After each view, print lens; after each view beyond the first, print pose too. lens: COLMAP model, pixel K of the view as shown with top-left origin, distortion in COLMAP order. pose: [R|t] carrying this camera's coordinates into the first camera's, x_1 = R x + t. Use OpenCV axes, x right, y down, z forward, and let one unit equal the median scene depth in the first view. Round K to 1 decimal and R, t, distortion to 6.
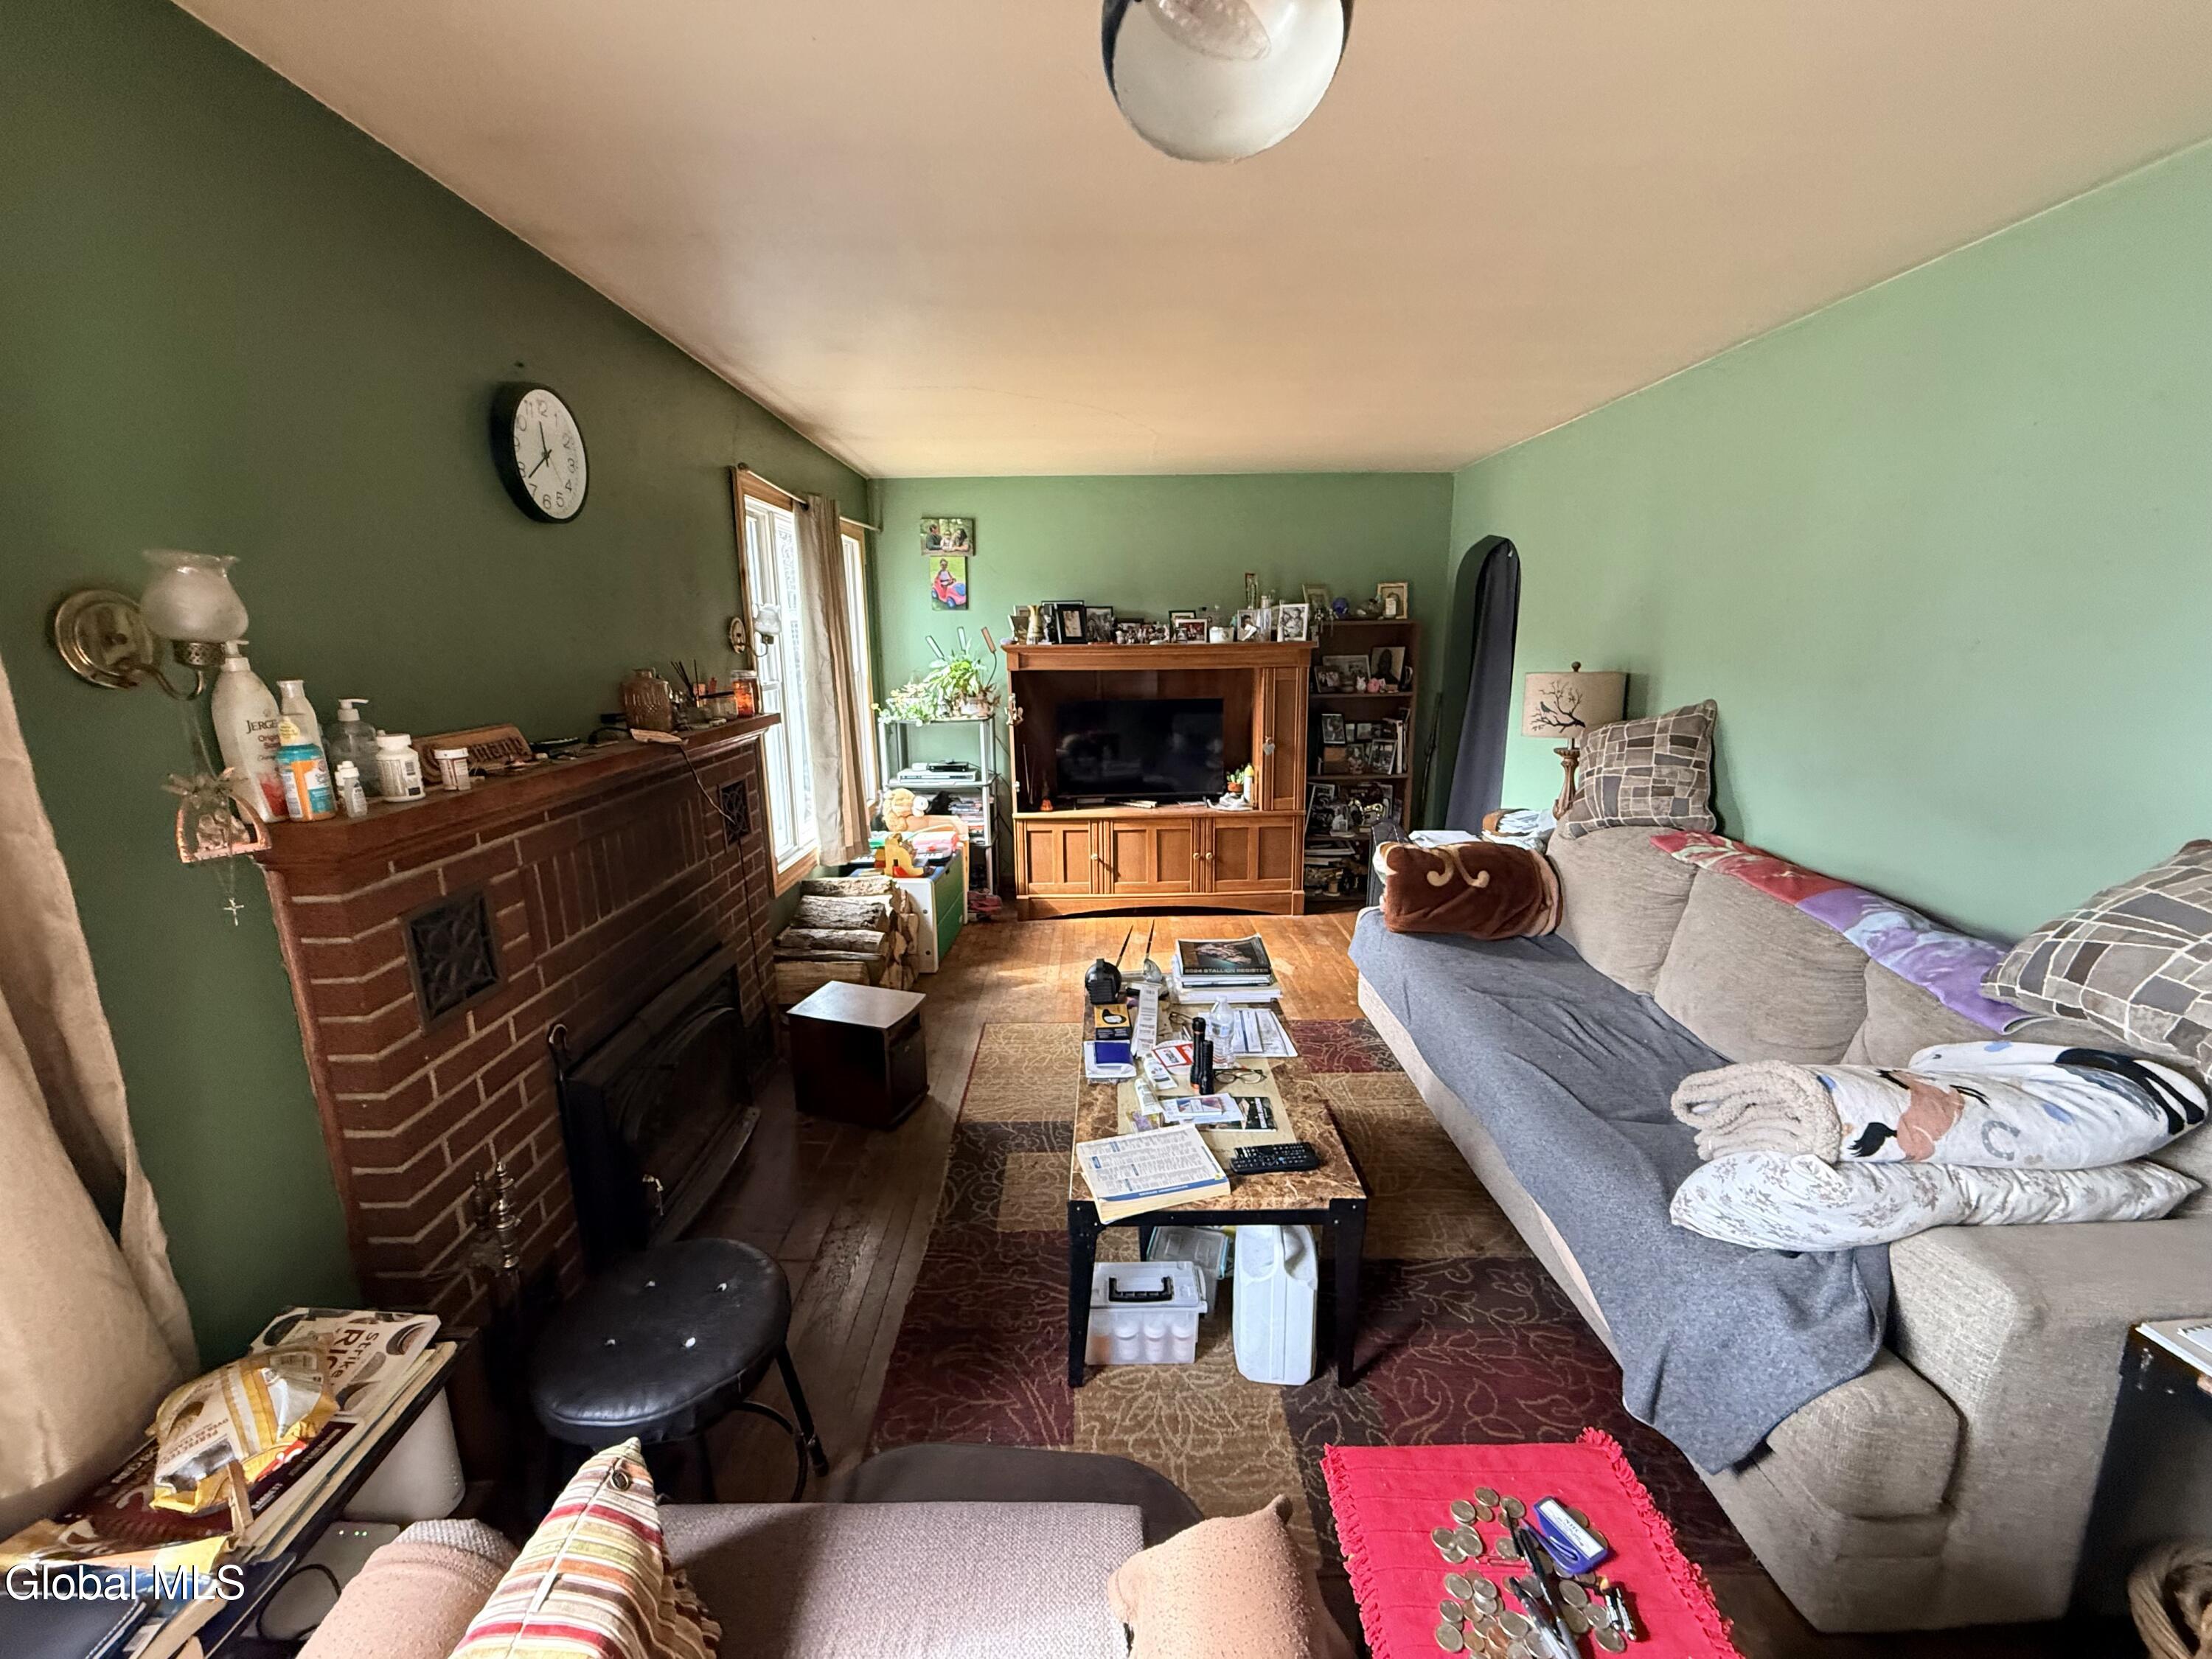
lens RADIAL K [[878.7, 0, 1104.1], [0, 878.7, 819.9], [0, 0, 1]] dist [0.000002, 0.000006]
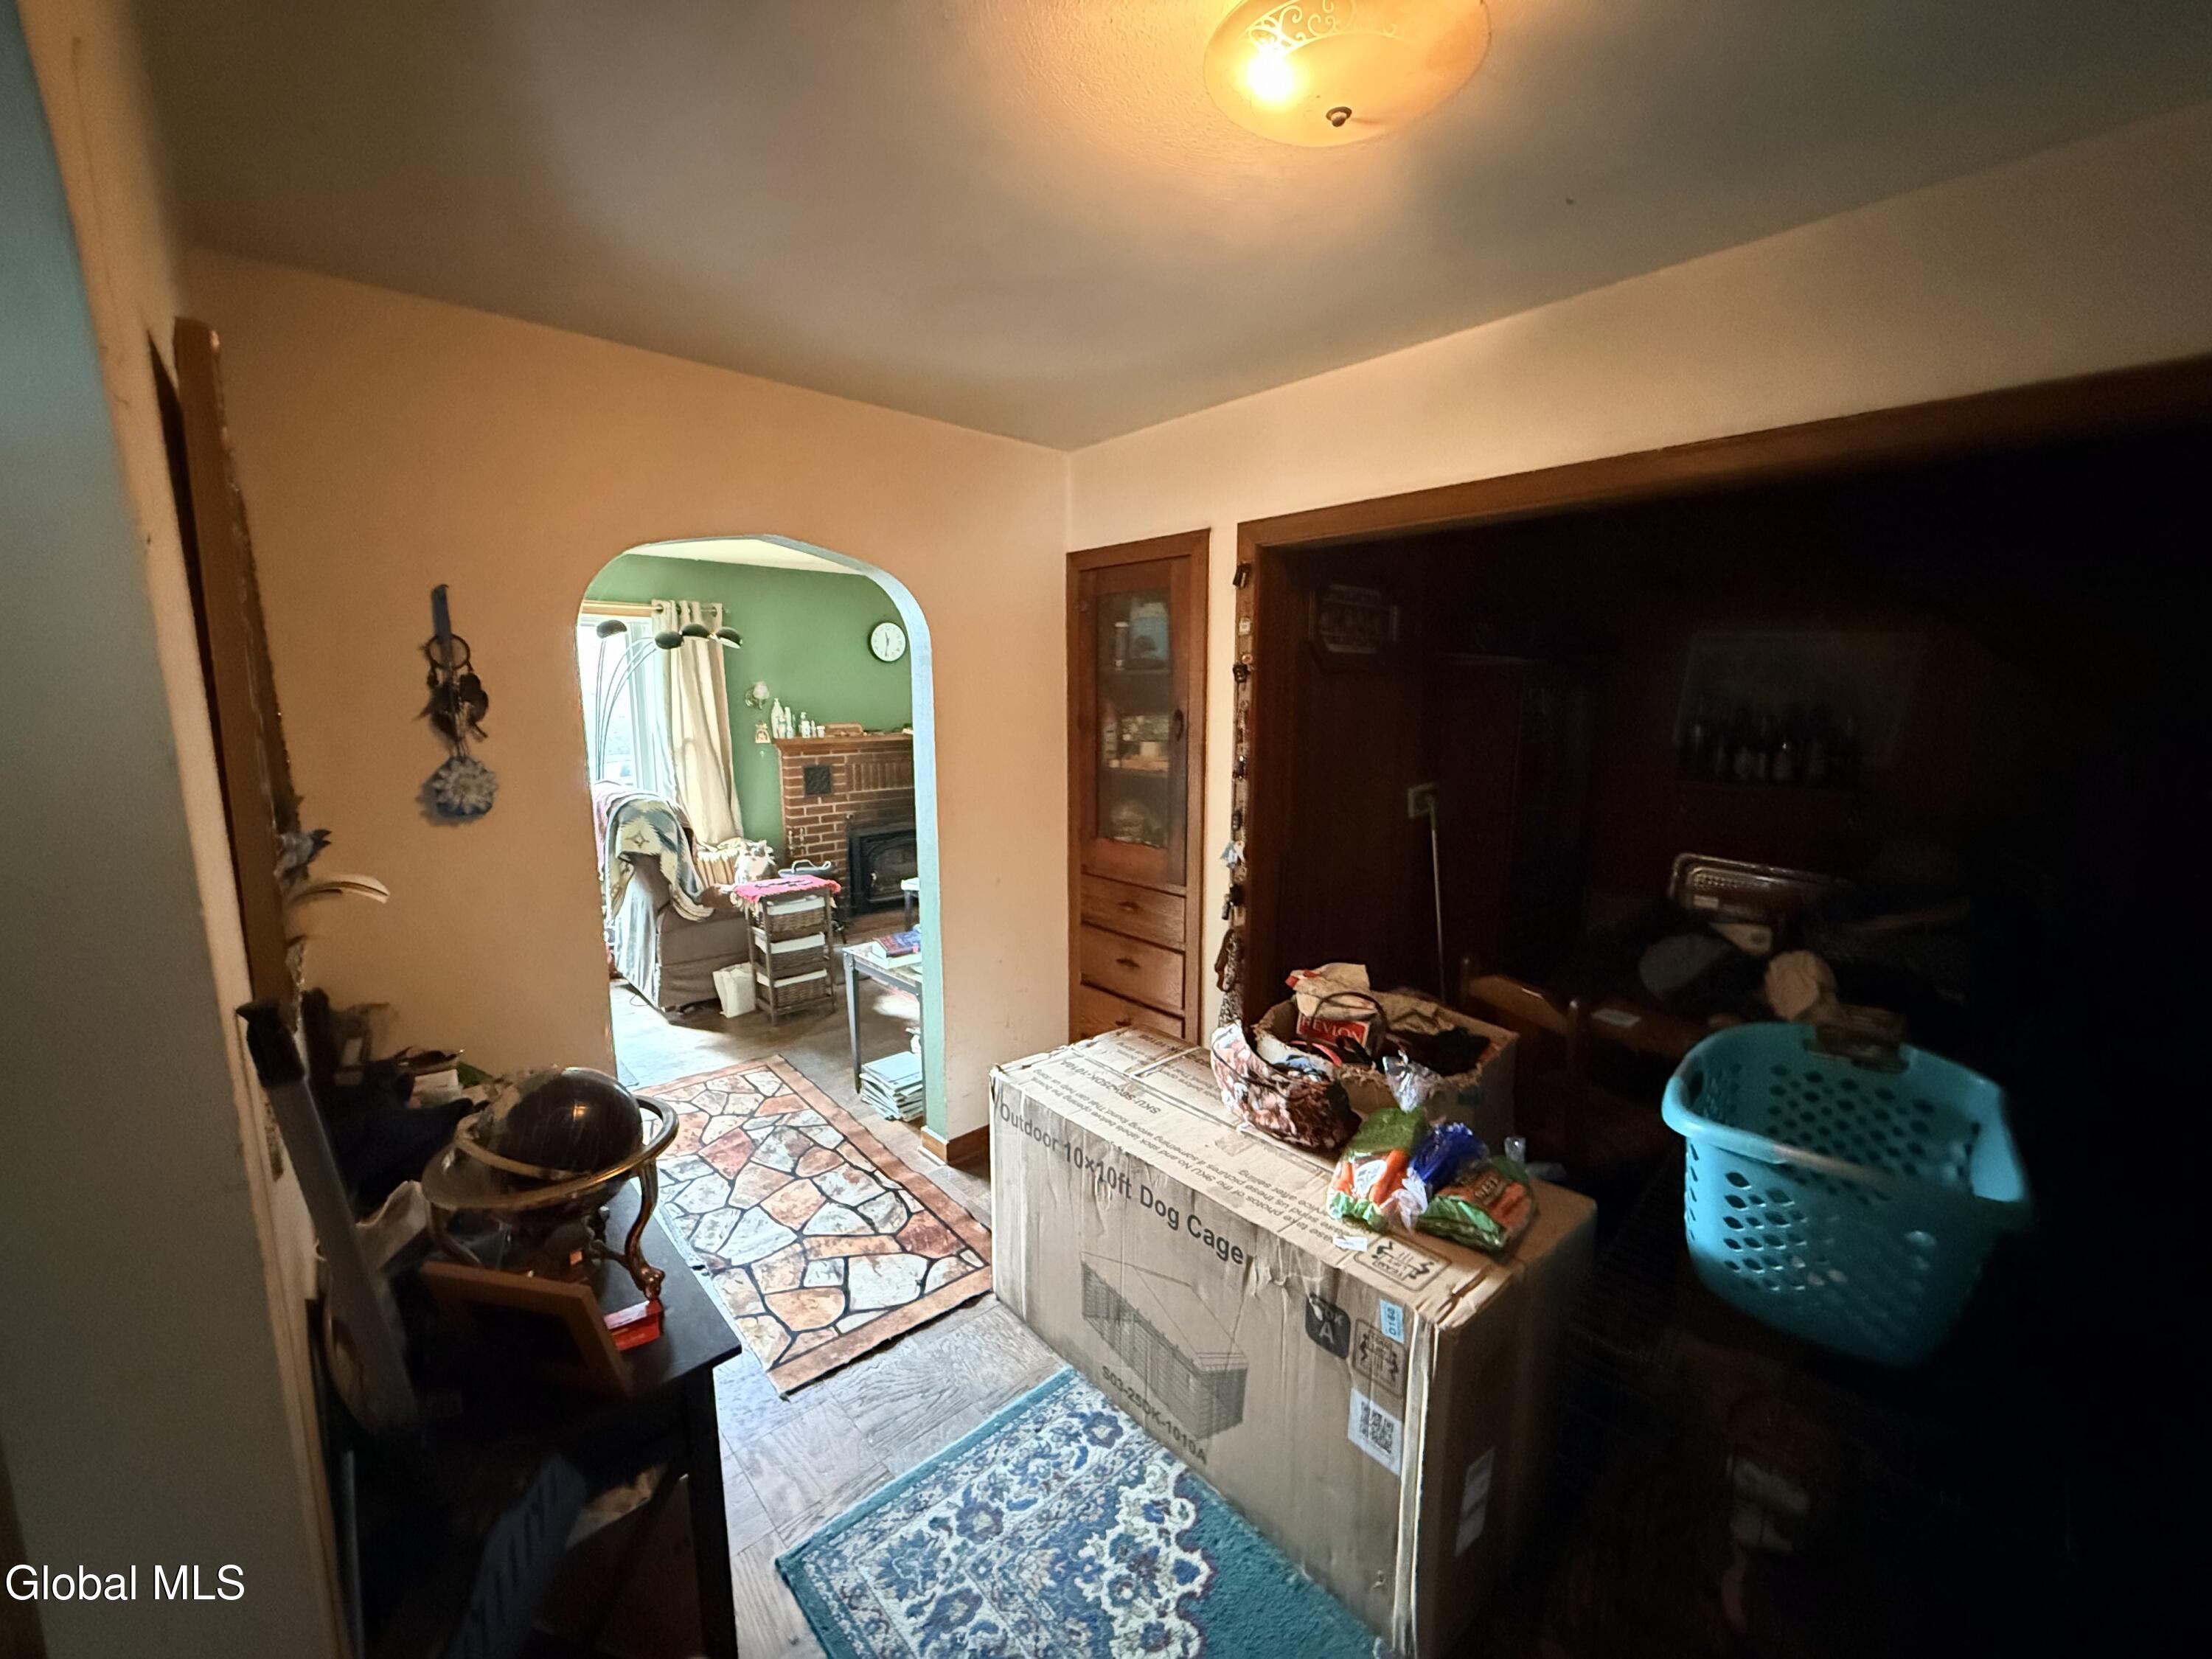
lens RADIAL K [[878.7, 0, 1103.5], [0, 878.7, 826.2], [0, 0, 1]] dist [0.000002, 0.000006]
pose [[0.666425, 0.135793, -0.733101, 1.567490], [-0.173190, 0.984573, 0.024934, 0.020747], [0.725177, 0.110349, 0.679662, -0.357369]]
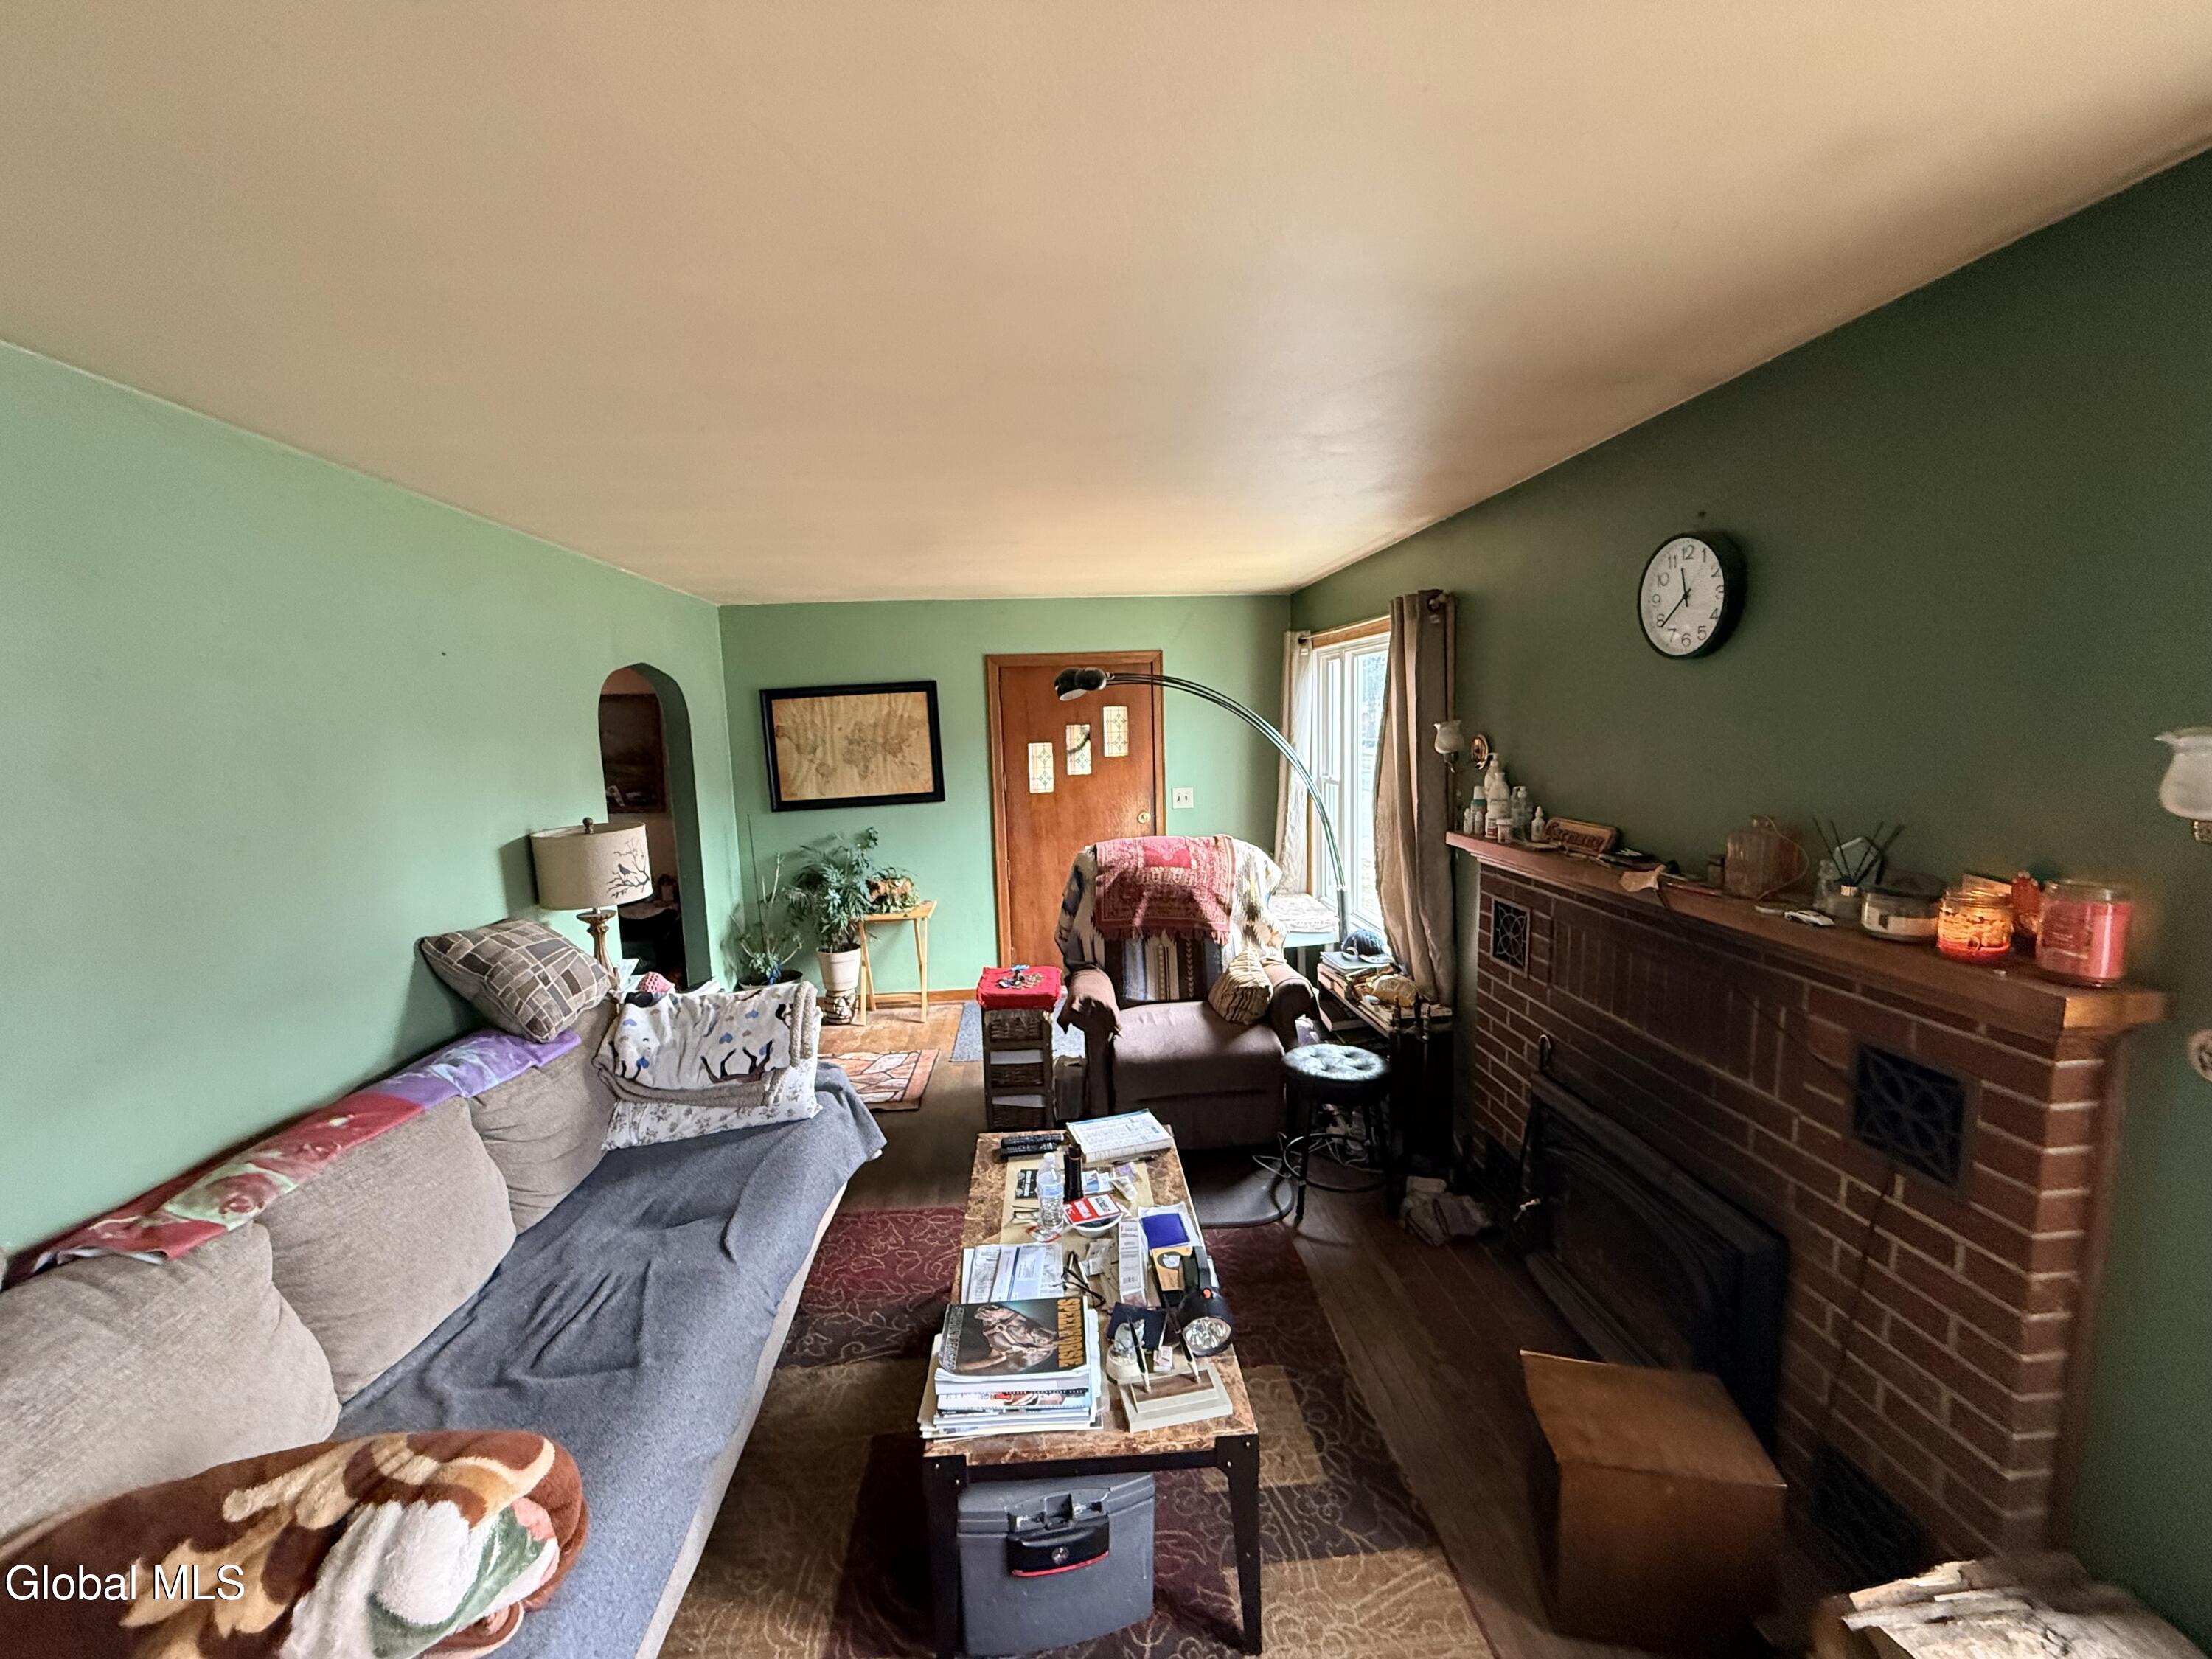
lens RADIAL K [[878.7, 0, 1099.0], [0, 878.7, 825.0], [0, 0, 1]] dist [0.000002, 0.000006]
pose [[-0.997069, 0.049469, -0.058365, 0.089358], [0.027584, 0.943971, 0.328872, -0.351938], [0.071364, 0.326298, -0.942569, 1.366388]]
